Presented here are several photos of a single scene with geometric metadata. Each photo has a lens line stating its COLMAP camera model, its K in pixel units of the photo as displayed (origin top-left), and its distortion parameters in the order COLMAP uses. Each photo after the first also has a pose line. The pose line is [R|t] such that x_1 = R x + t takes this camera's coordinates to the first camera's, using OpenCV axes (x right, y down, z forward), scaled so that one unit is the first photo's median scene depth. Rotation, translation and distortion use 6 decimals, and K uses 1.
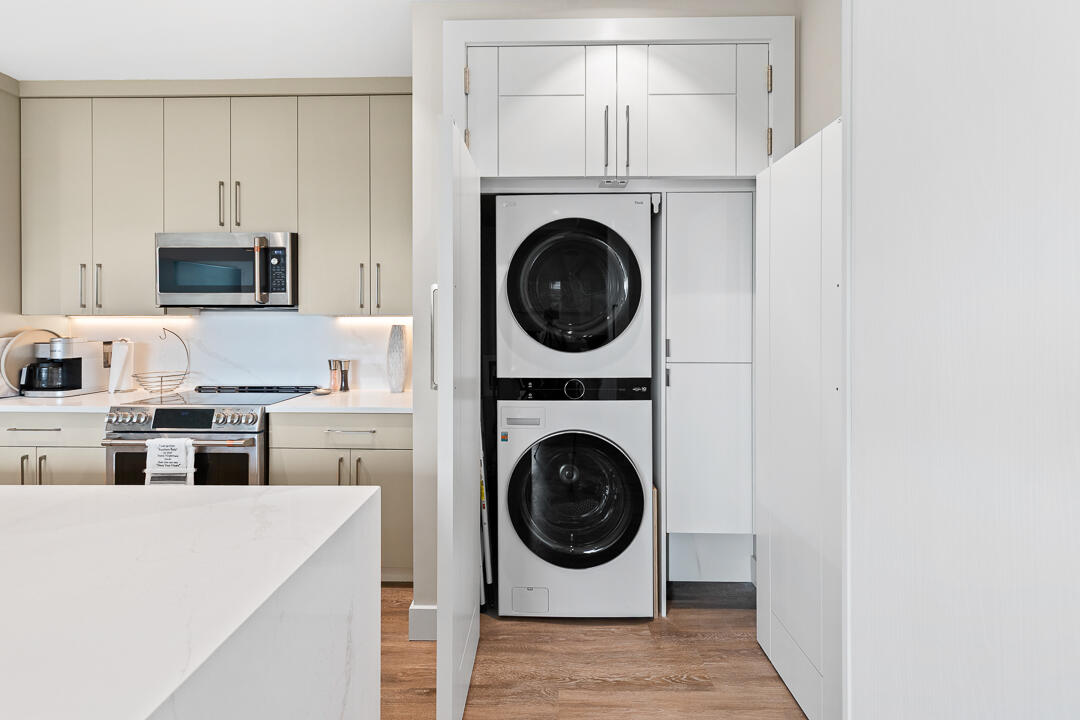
lens RADIAL K [[485.9, 0, 537.2], [0, 485.9, 323.3], [0, 0, 1]] dist [-0.000626, -0.000327]
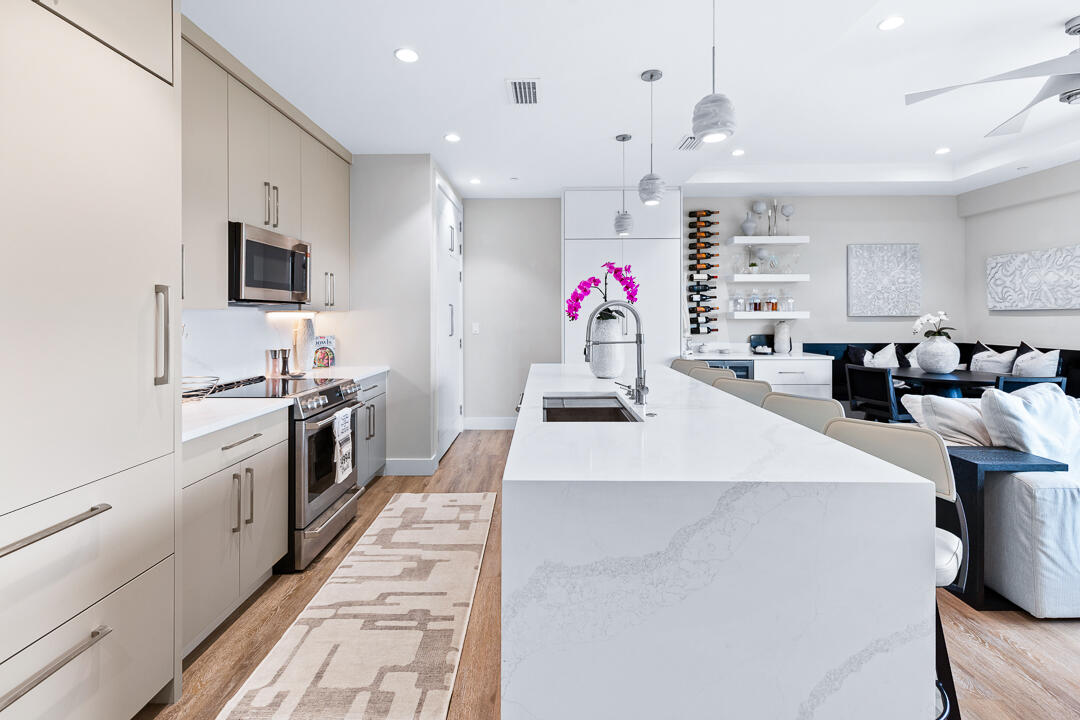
lens RADIAL K [[500.6, 0, 540.3], [0, 500.6, 313.9], [0, 0, 1]] dist [0.004094, -0.001174]
pose [[-0.013759, -0.000773, 0.999905, -1.731753], [0.007157, 0.999974, 0.000871, -0.005637], [-0.999880, 0.007169, -0.013753, 0.427397]]
